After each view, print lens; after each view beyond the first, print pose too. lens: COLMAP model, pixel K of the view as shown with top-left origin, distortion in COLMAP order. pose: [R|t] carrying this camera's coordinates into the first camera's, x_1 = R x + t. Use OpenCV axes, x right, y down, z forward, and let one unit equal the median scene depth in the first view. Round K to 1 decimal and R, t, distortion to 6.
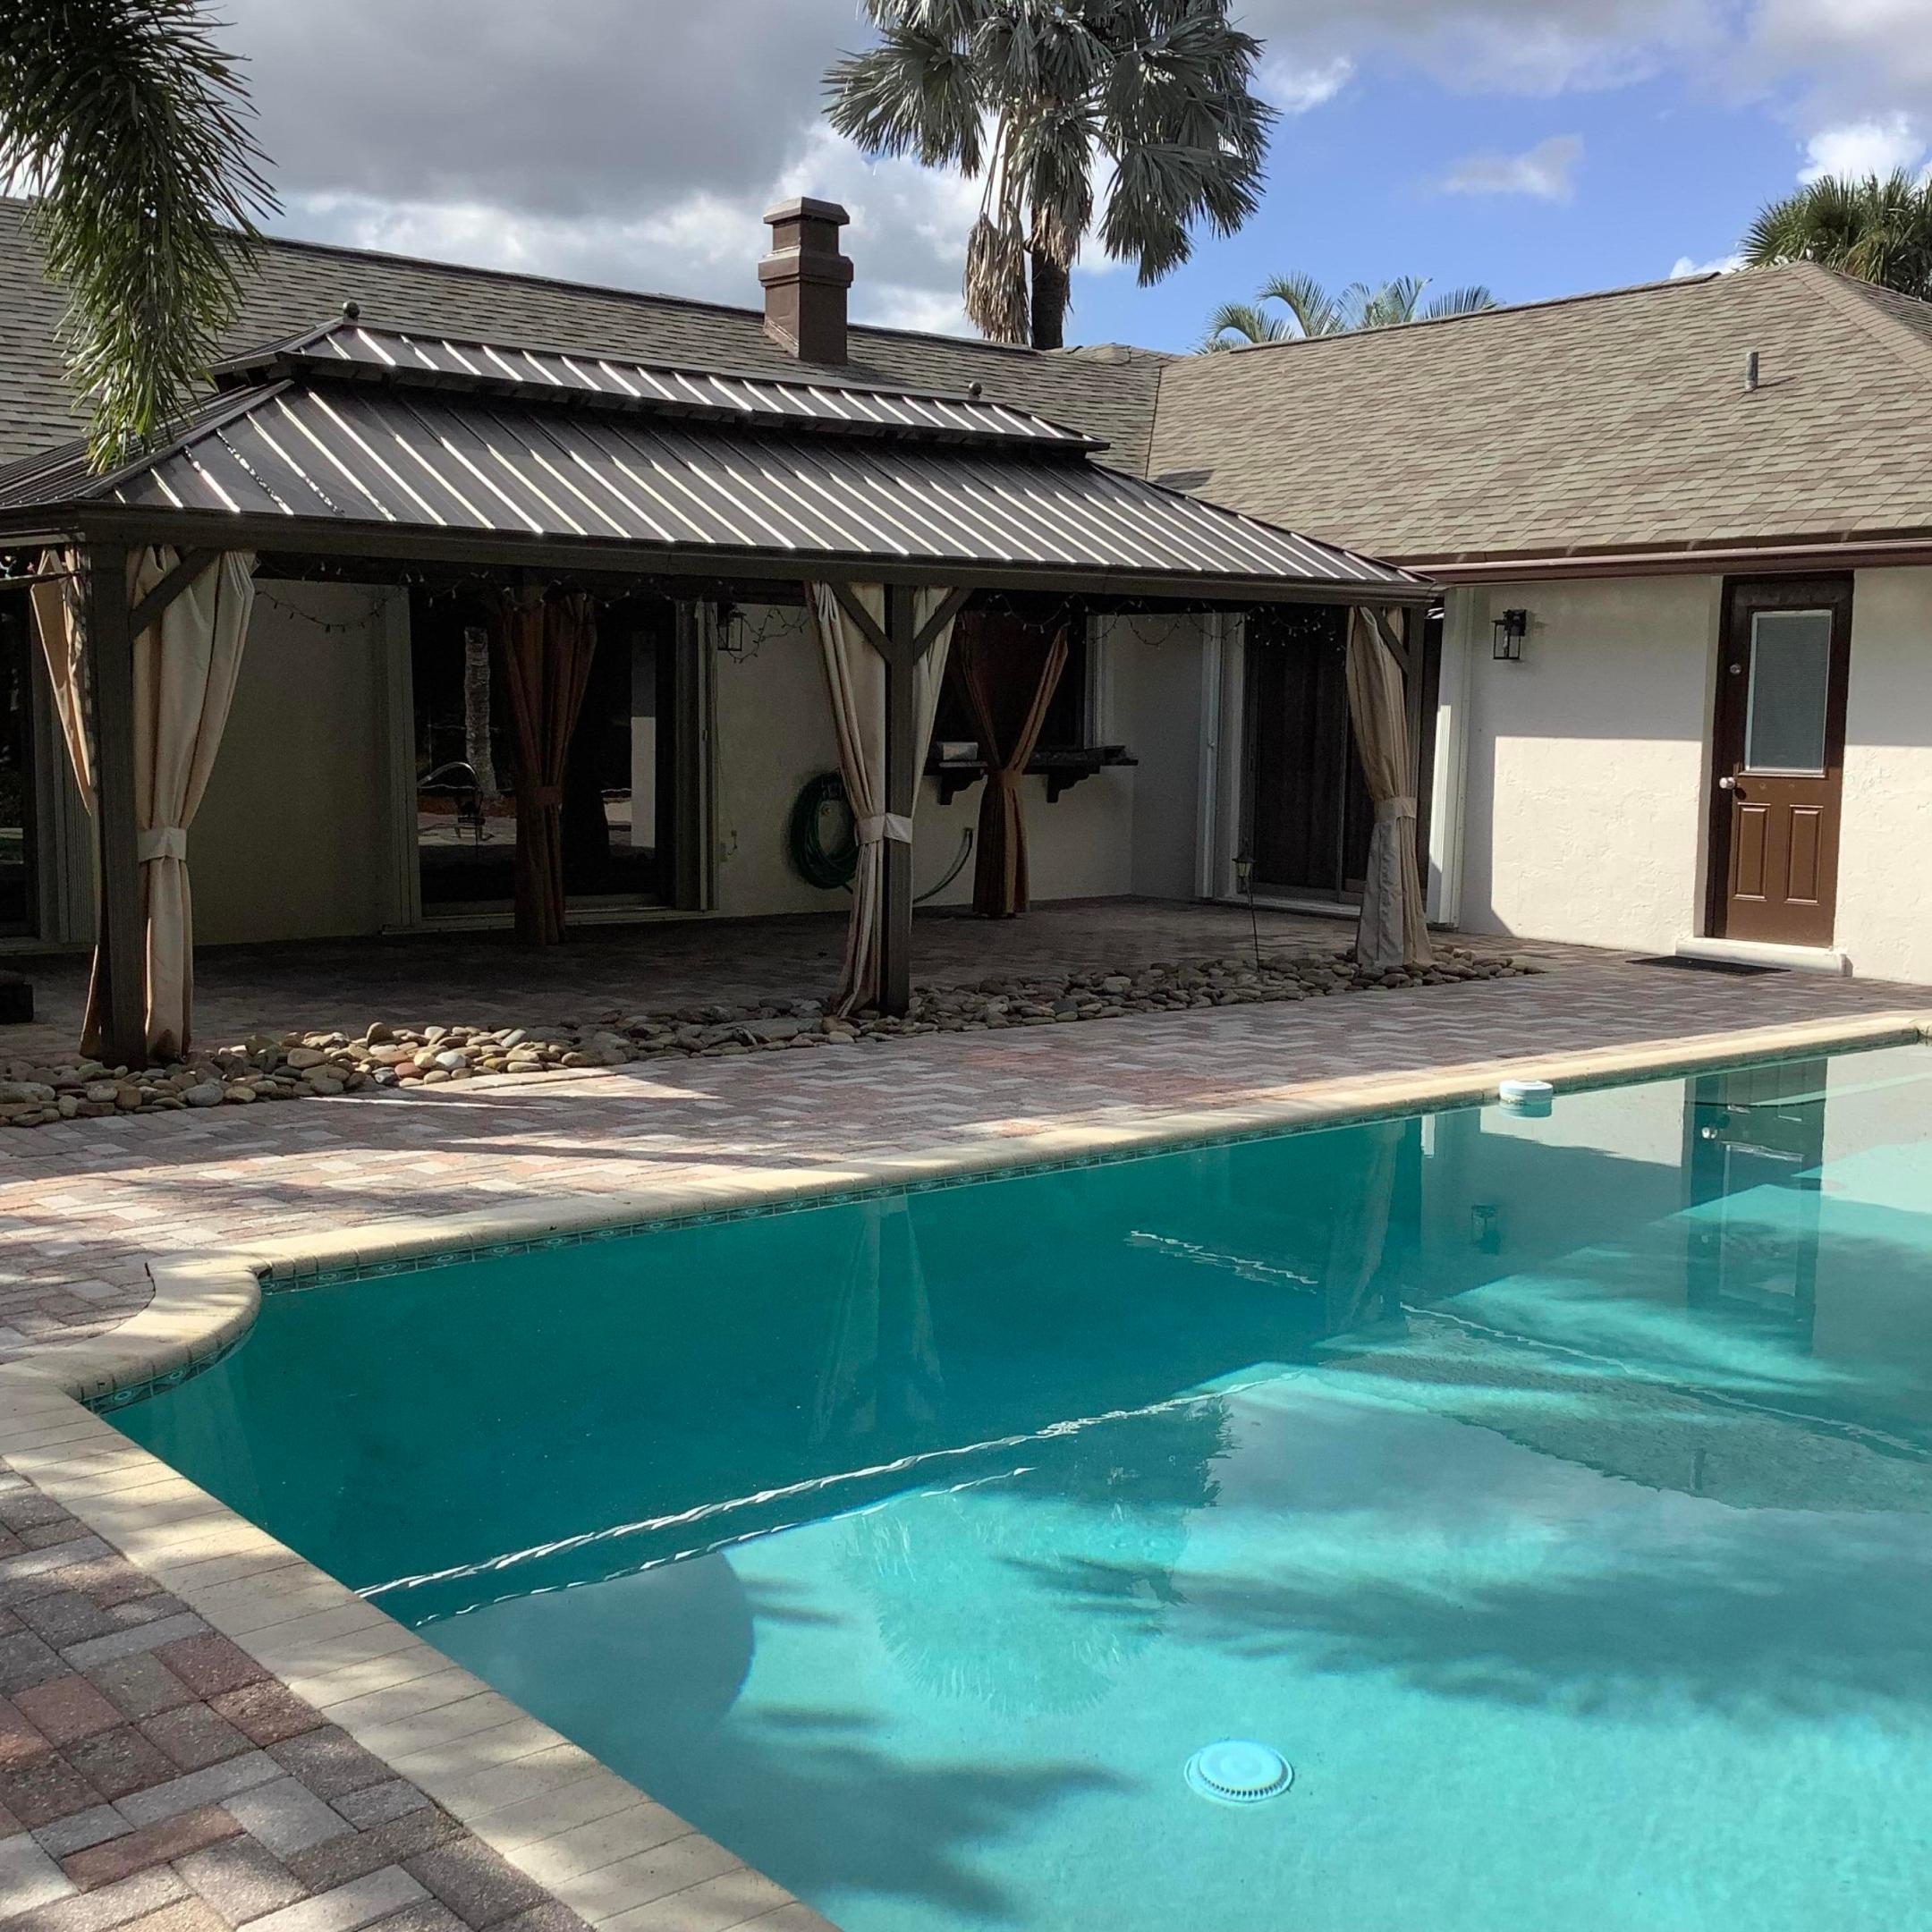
lens RADIAL K [[2216.4, 0, 996.5], [0, 2216.4, 962.3], [0, 0, 1]] dist [0.091829, -0.226761]
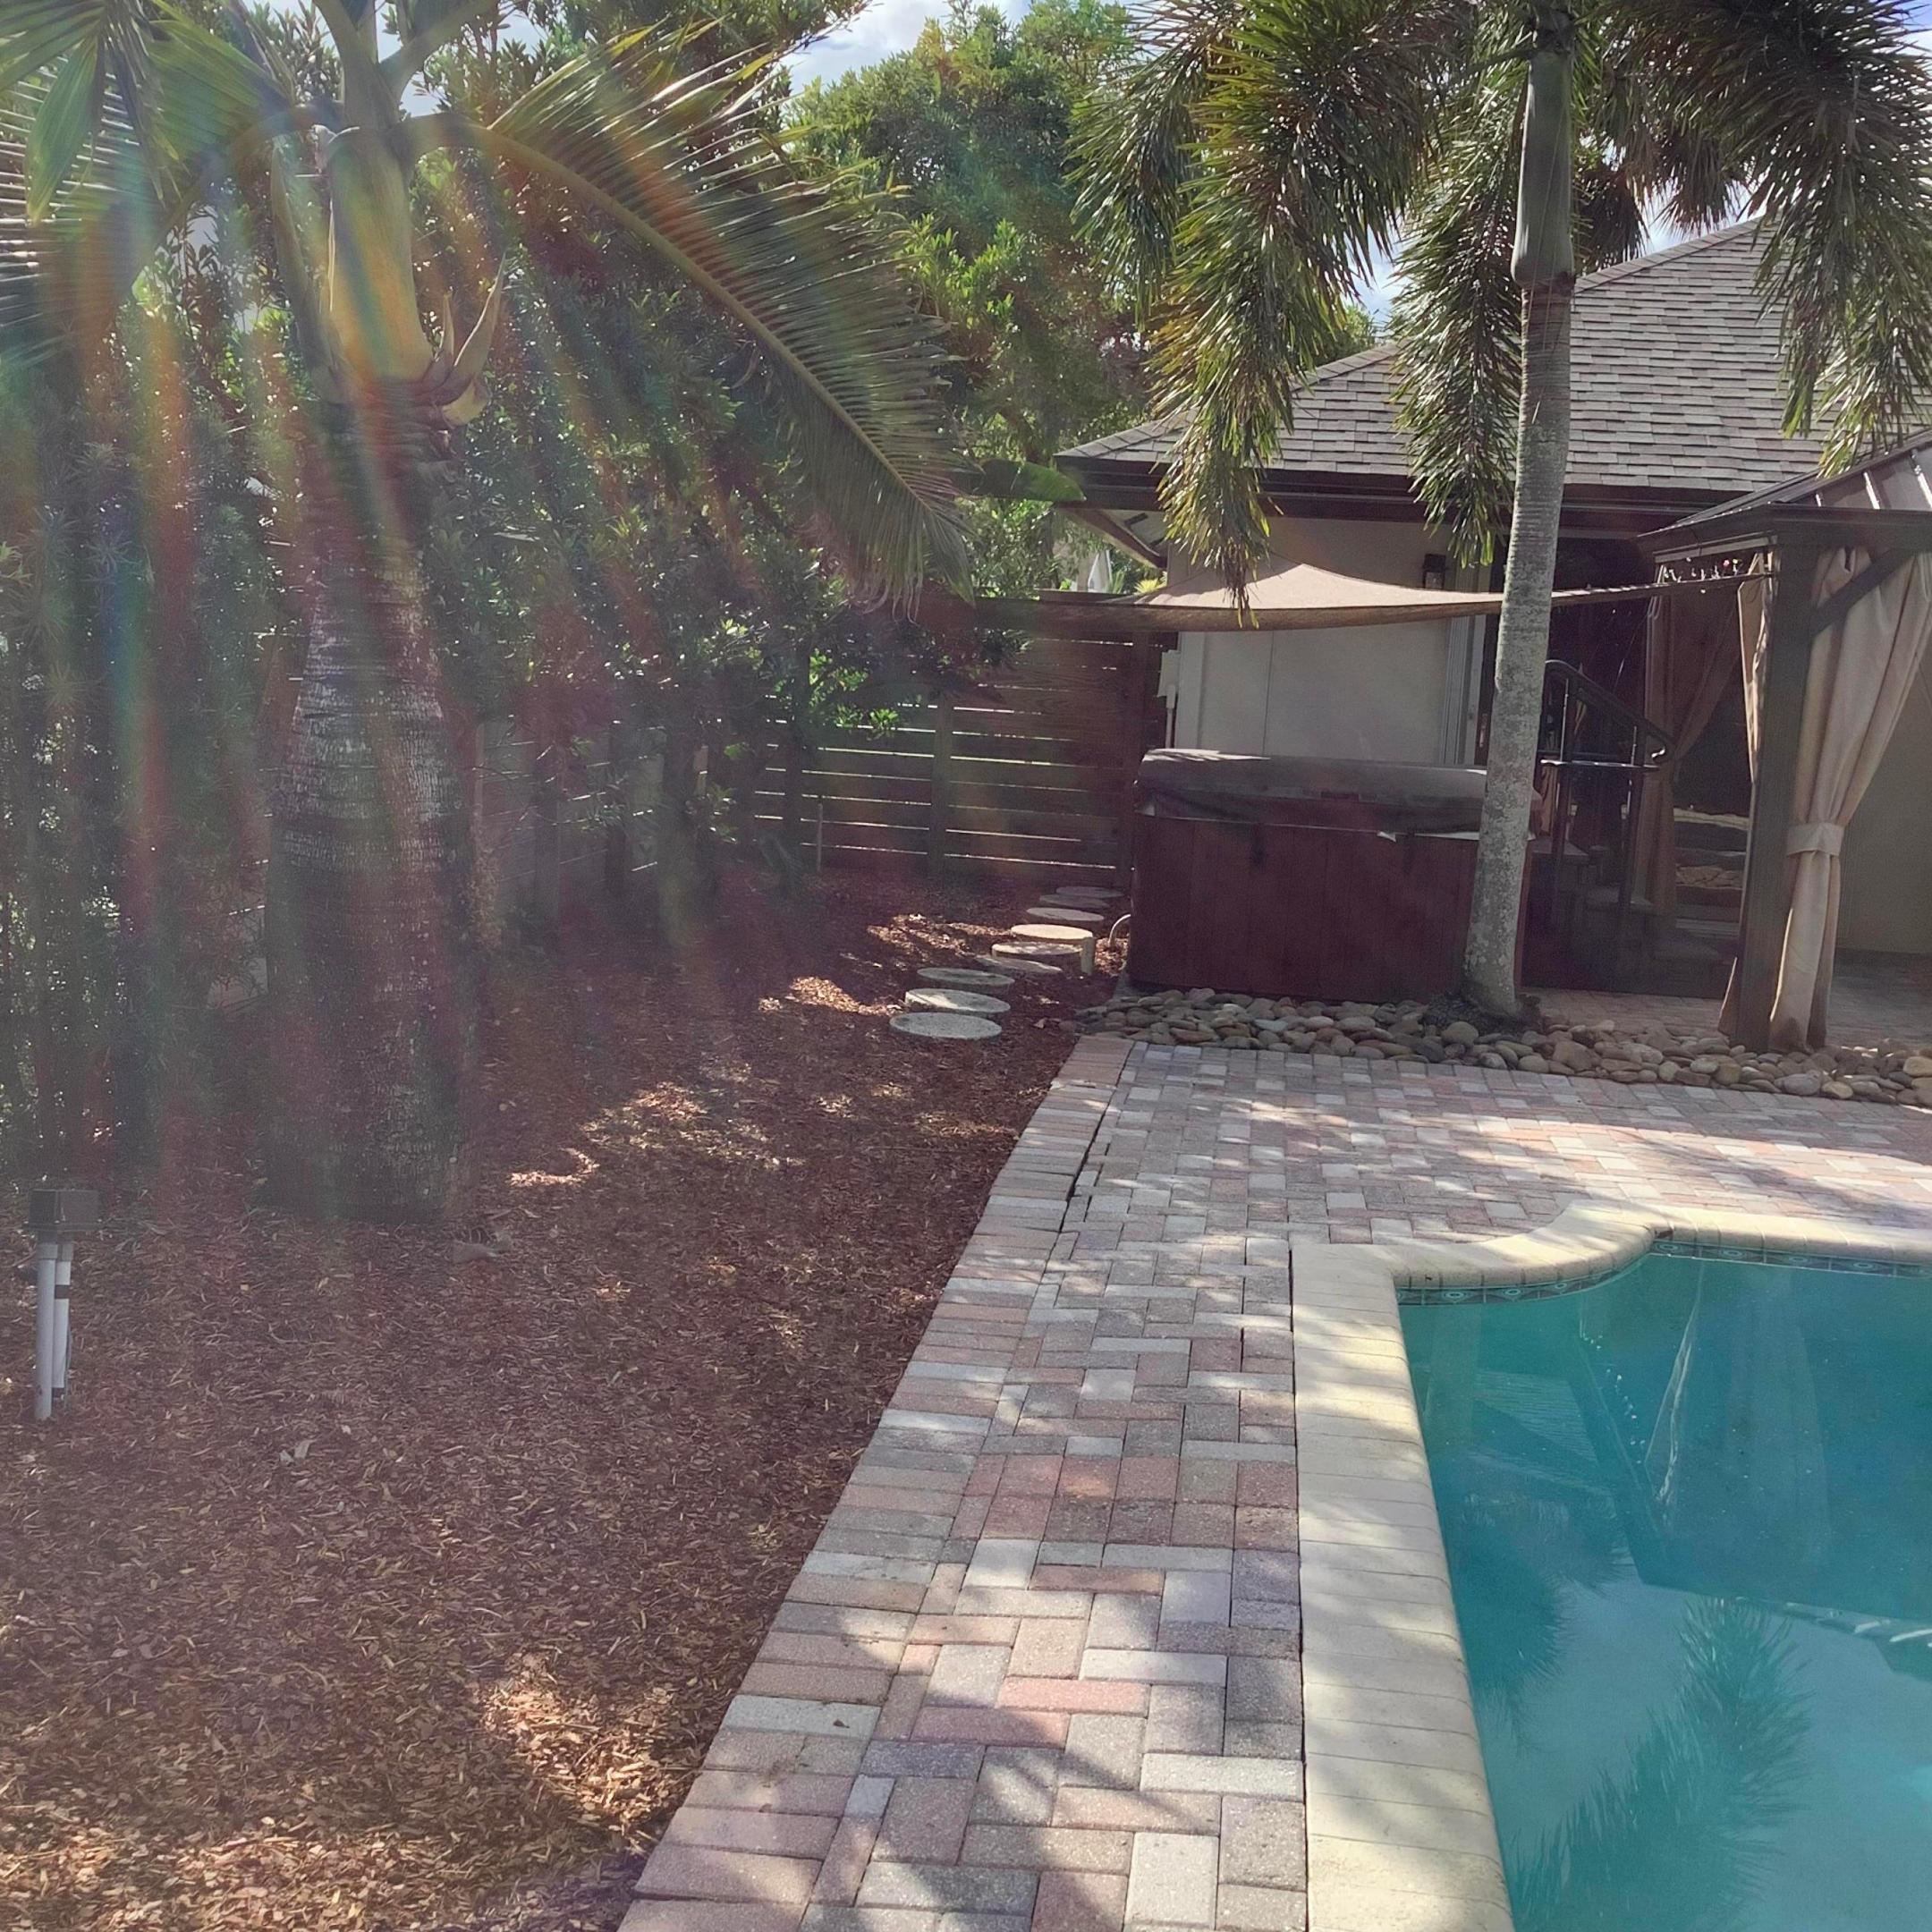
lens RADIAL K [[2216.4, 0, 996.5], [0, 2216.4, 962.3], [0, 0, 1]] dist [0.091829, -0.226761]
pose [[0.687607, 0.128435, -0.714633, 0.283156], [-0.131485, 0.989984, 0.051409, -0.000106], [0.714078, 0.058615, 0.697608, 0.050143]]
